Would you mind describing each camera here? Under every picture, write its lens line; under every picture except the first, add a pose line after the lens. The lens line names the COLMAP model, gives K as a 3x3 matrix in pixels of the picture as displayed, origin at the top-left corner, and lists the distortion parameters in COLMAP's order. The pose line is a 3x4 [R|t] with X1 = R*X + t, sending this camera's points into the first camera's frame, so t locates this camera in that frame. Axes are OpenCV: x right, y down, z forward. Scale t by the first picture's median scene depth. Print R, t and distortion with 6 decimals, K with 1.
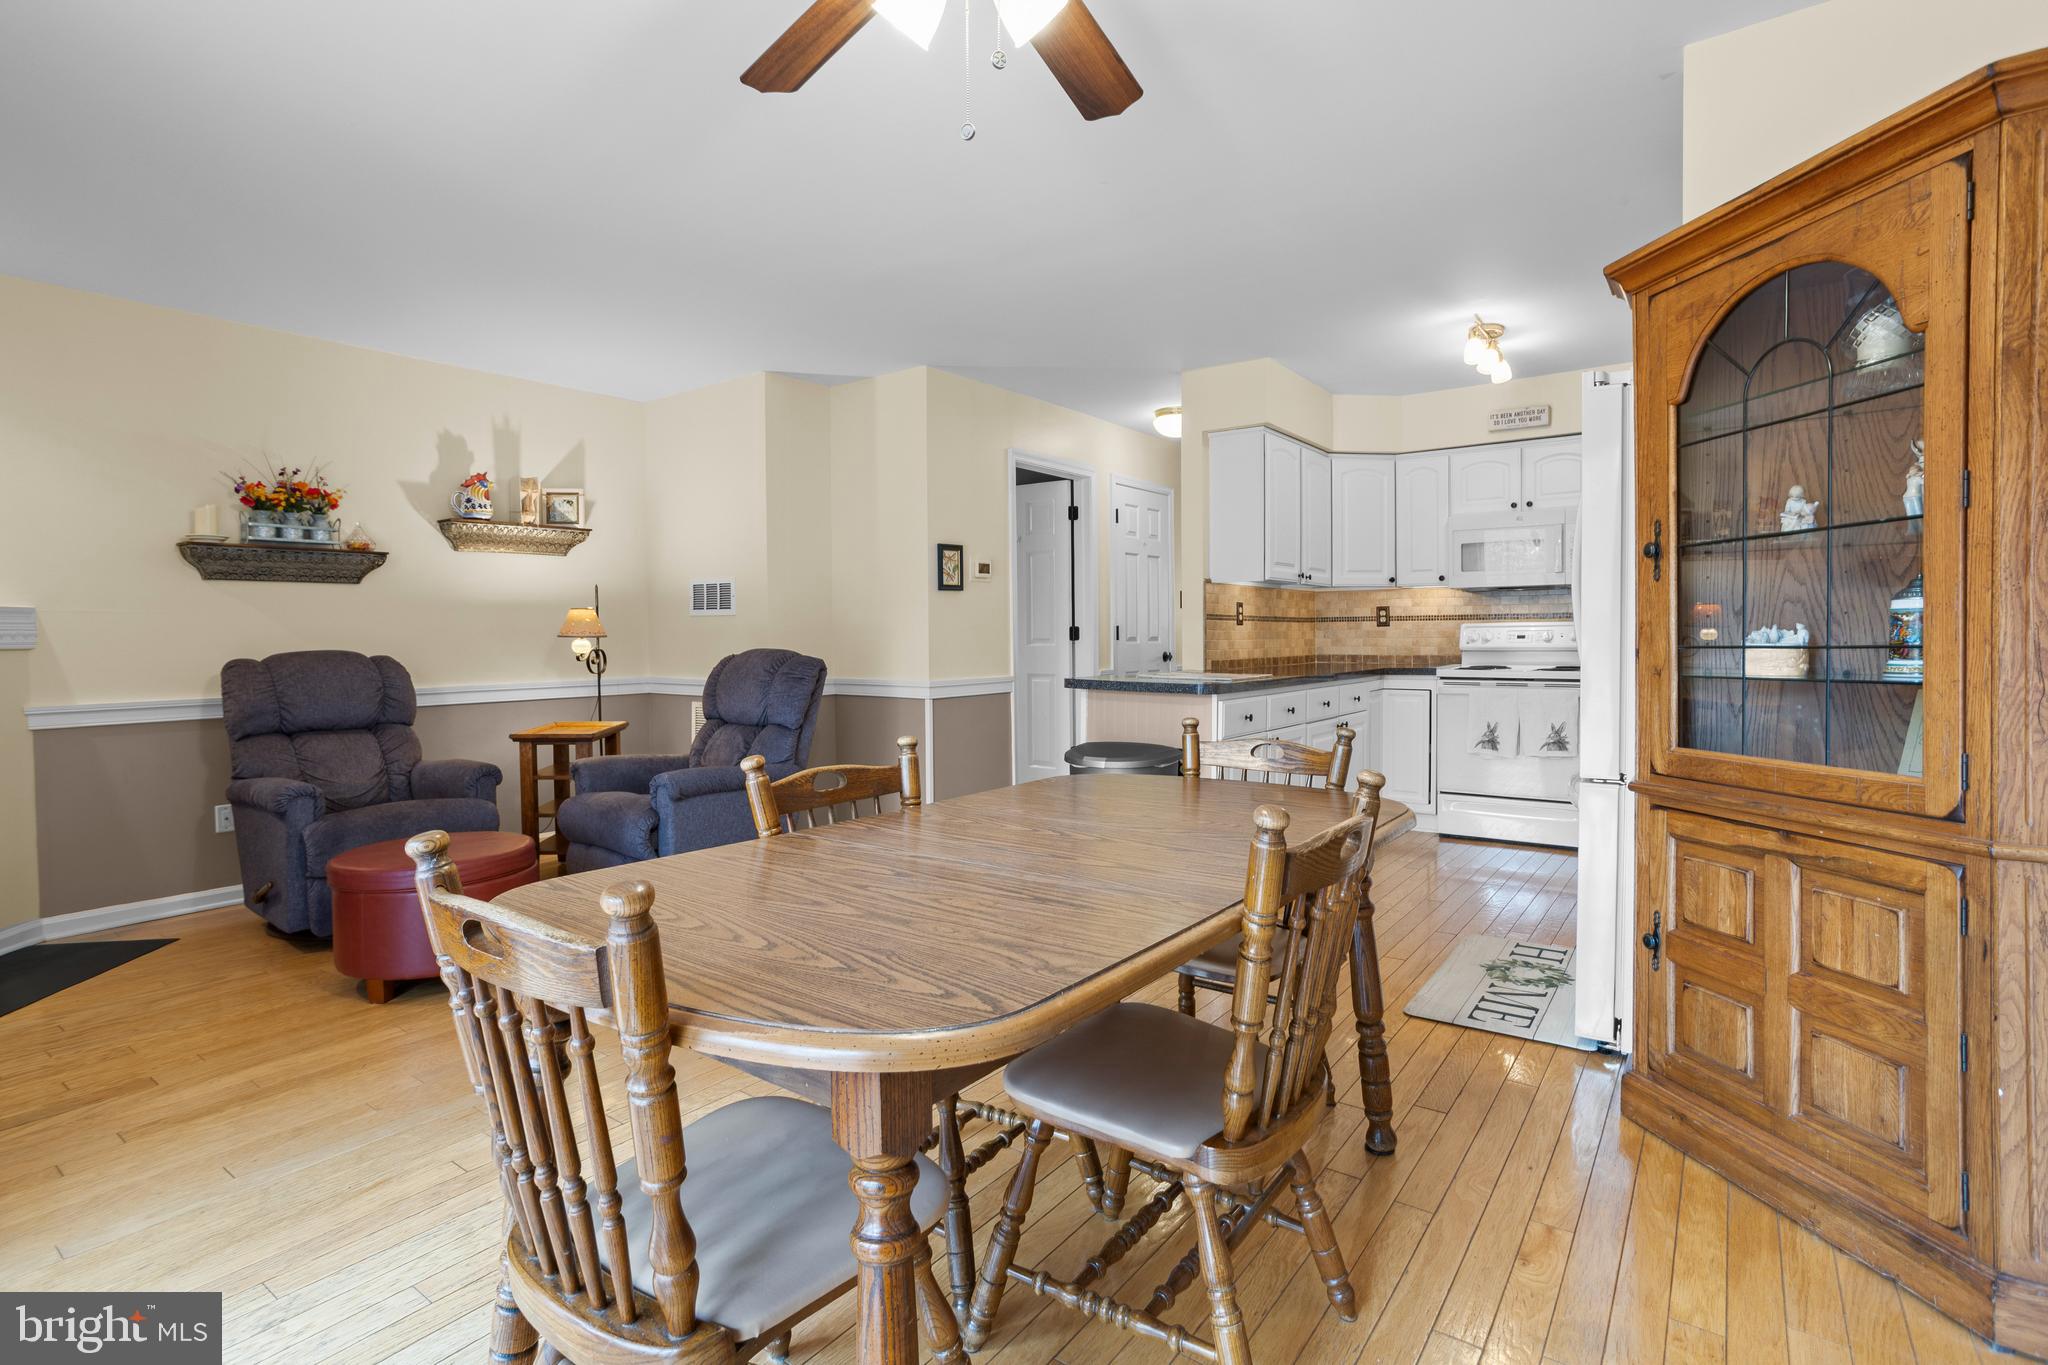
lens RADIAL K [[993.5, 0, 1031.1], [0, 993.5, 662.2], [0, 0, 1]] dist [-0.042810, 0.027961]
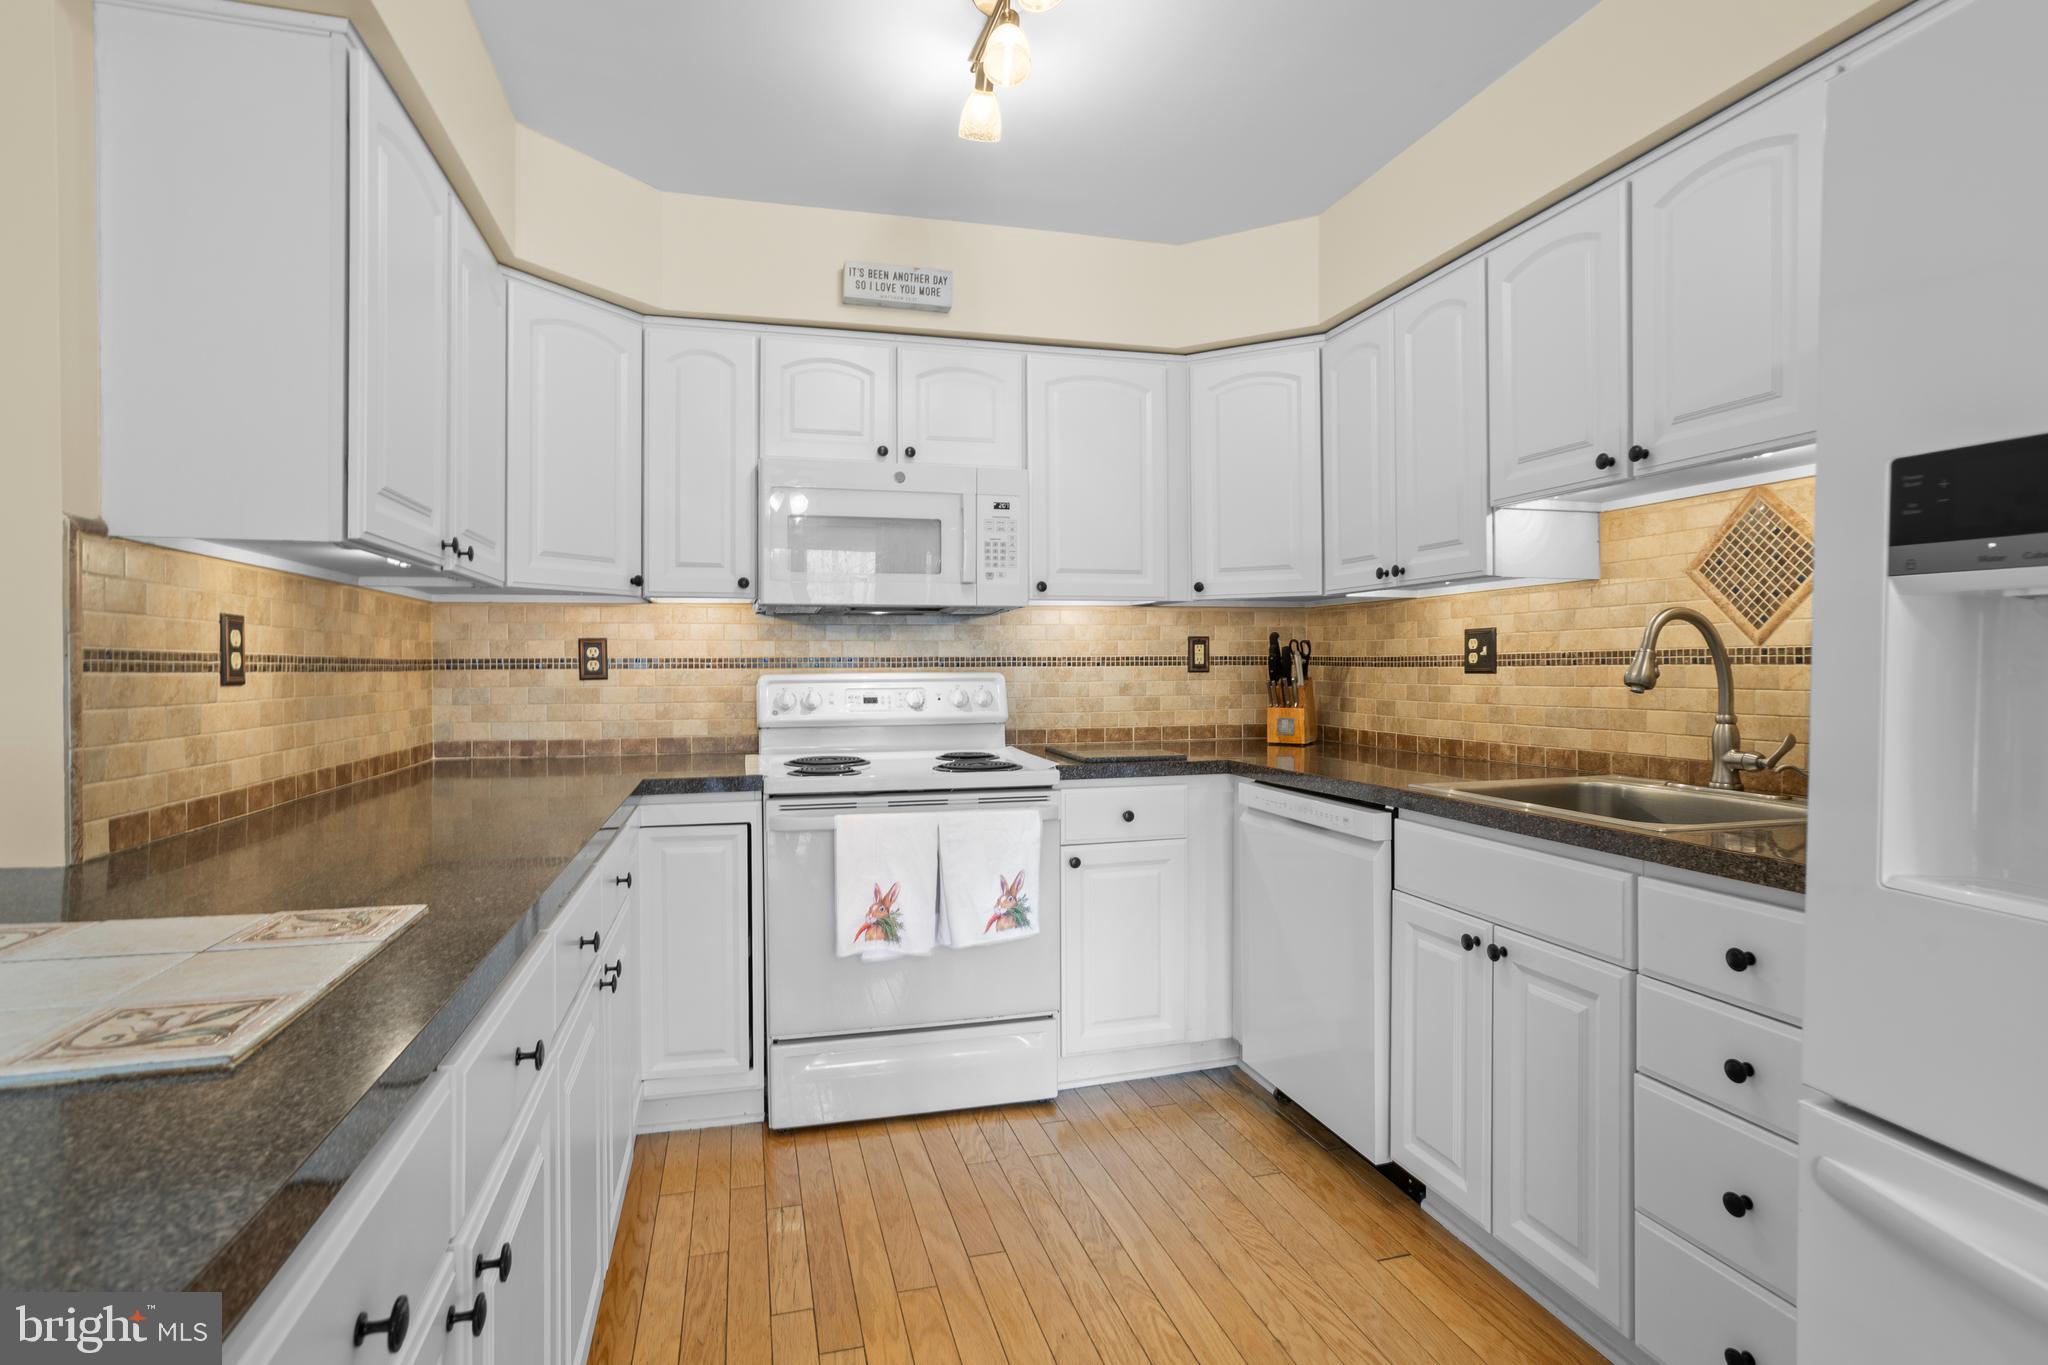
lens RADIAL K [[993.5, 0, 1026.4], [0, 993.5, 669.2], [0, 0, 1]] dist [-0.042810, 0.027961]
pose [[0.612001, 0.002108, 0.790854, 0.119686], [0.021191, 0.999594, -0.019063, -0.031506], [-0.790573, 0.028426, 0.611708, 0.613636]]
